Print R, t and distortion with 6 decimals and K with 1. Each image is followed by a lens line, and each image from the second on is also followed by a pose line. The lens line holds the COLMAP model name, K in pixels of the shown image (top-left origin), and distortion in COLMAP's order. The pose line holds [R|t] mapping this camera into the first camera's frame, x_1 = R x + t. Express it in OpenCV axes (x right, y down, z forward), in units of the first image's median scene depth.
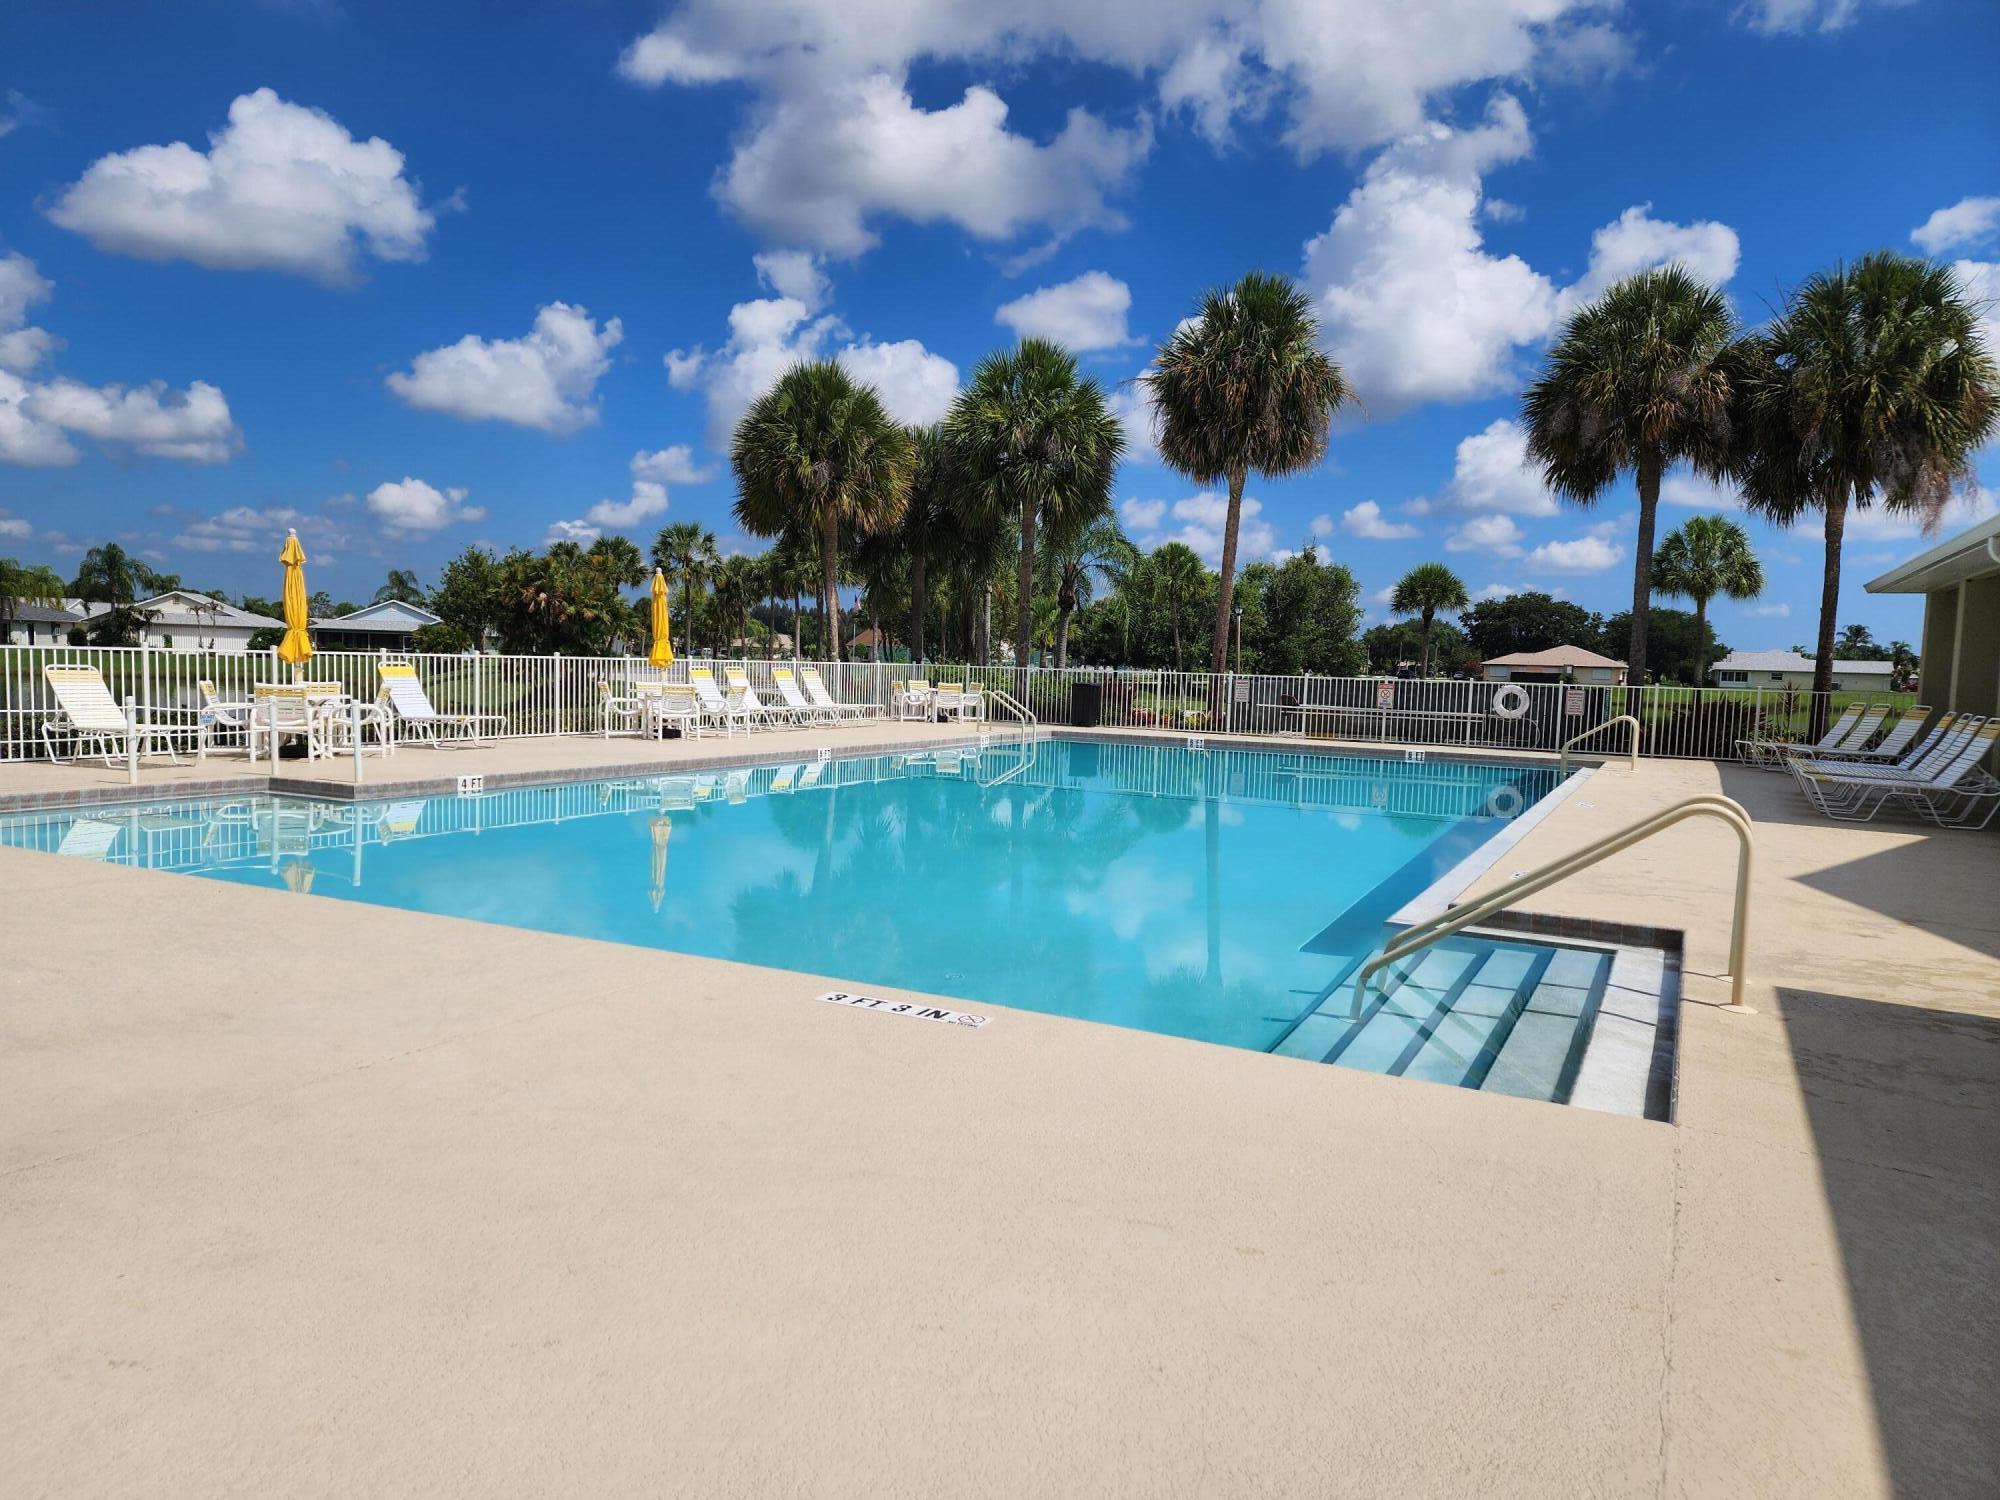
lens RADIAL K [[1327.2, 0, 999.3], [0, 1327.2, 741.6], [0, 0, 1]] dist [0.077841, -0.074374]
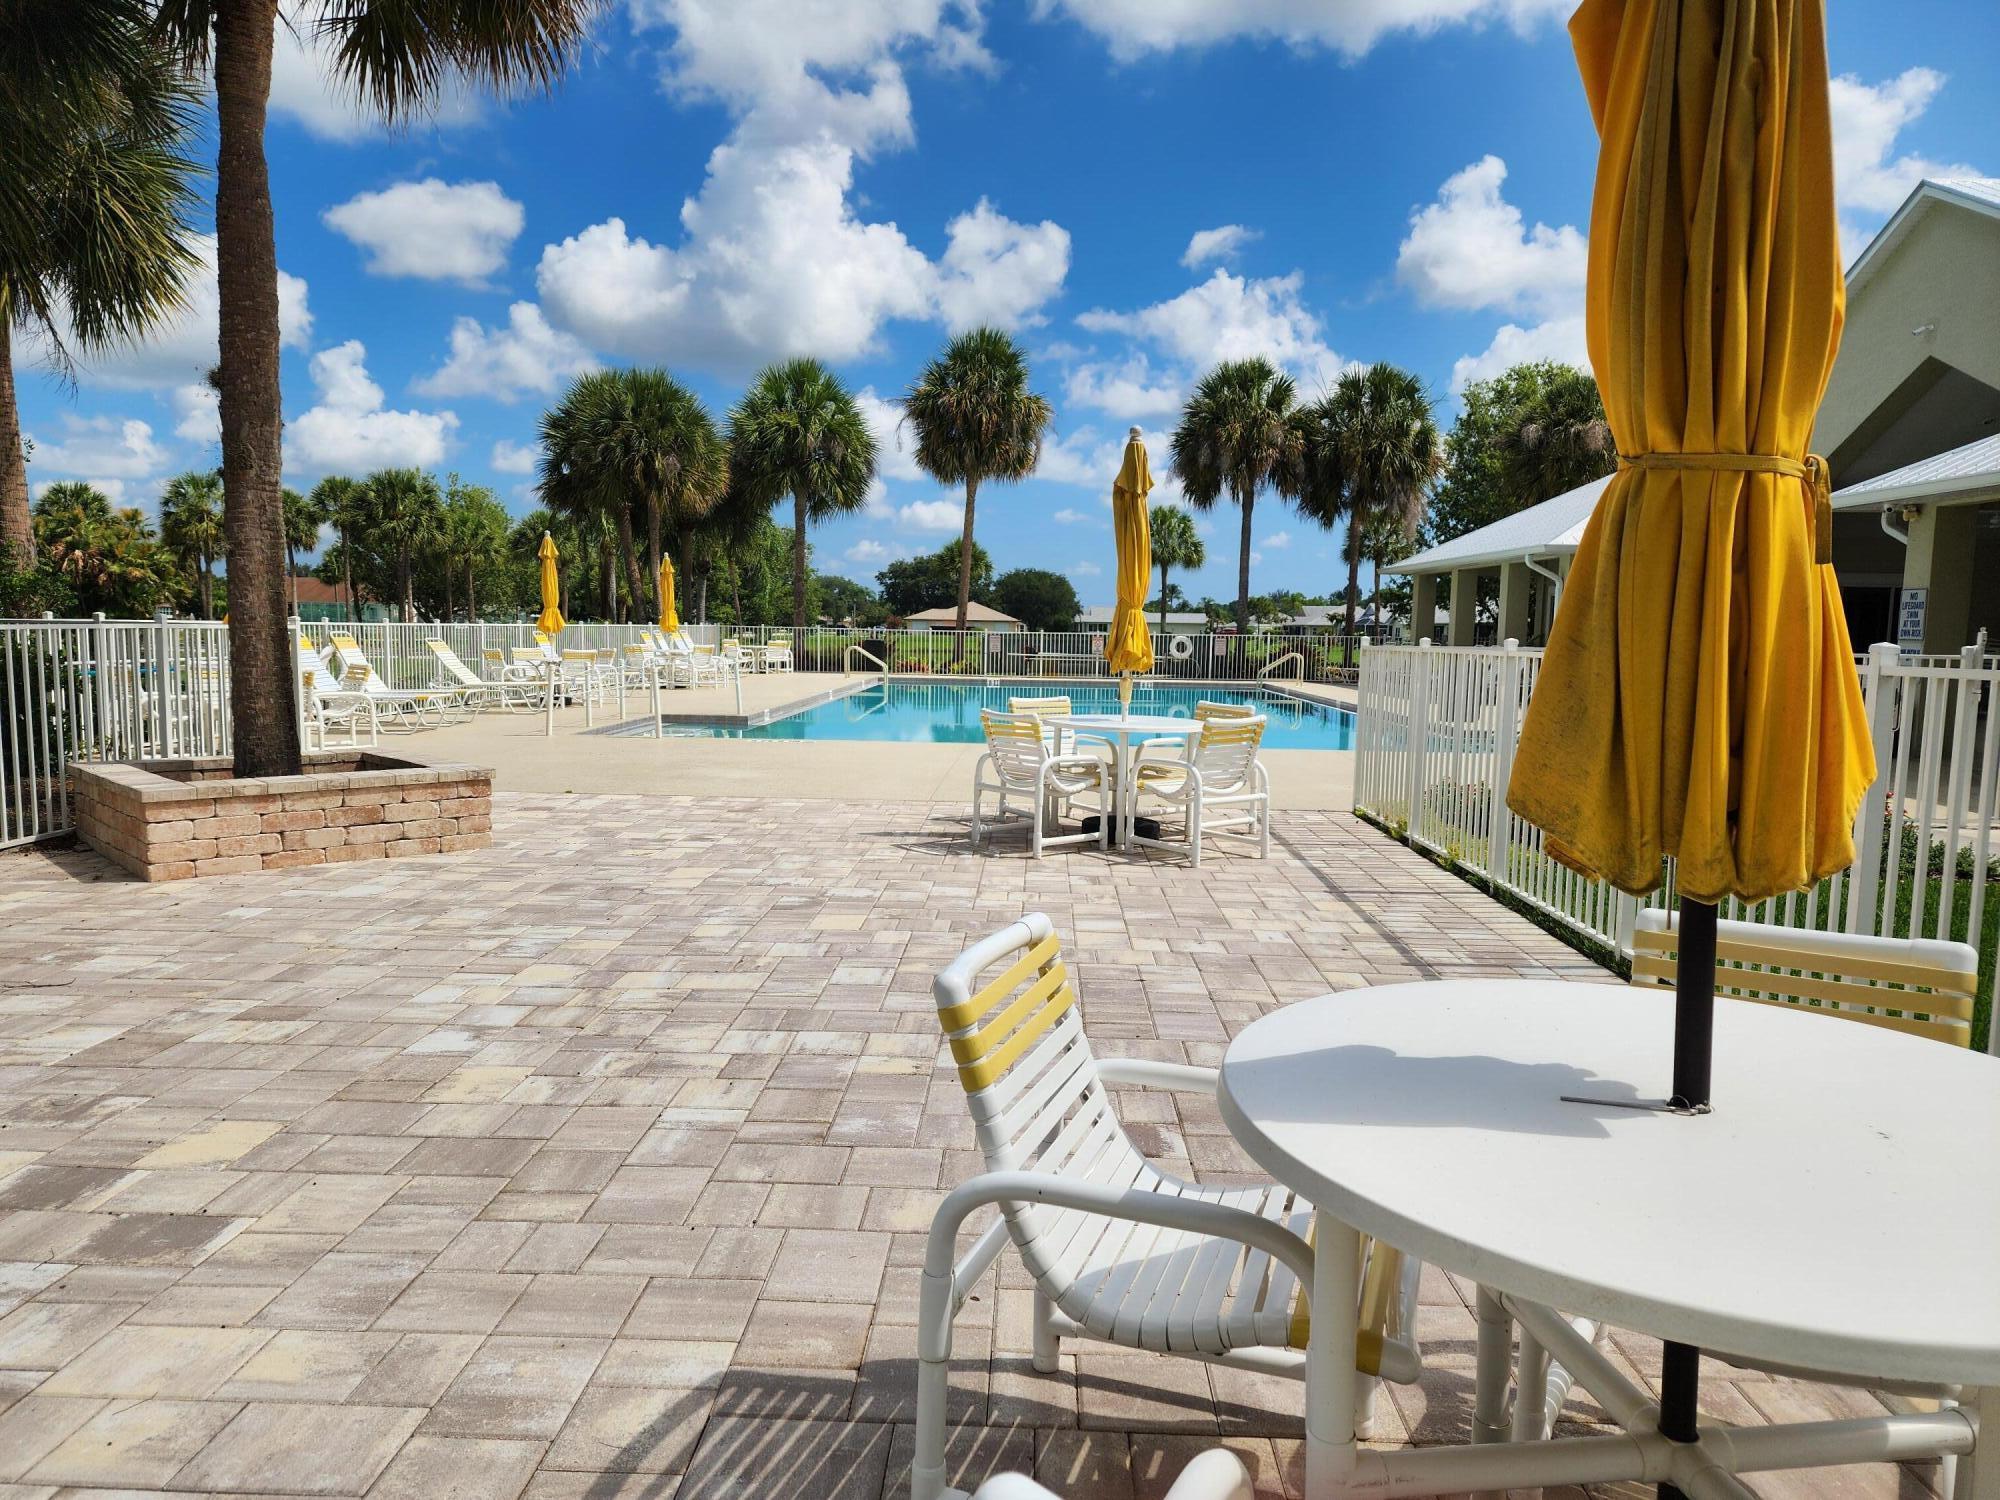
lens RADIAL K [[1327.2, 0, 1004.1], [0, 1327.2, 759.8], [0, 0, 1]] dist [0.077841, -0.074374]
pose [[0.900003, -0.056084, 0.432260, -0.192314], [0.035948, 0.997860, 0.054621, 0.002765], [-0.434399, -0.033620, 0.900093, -0.103783]]
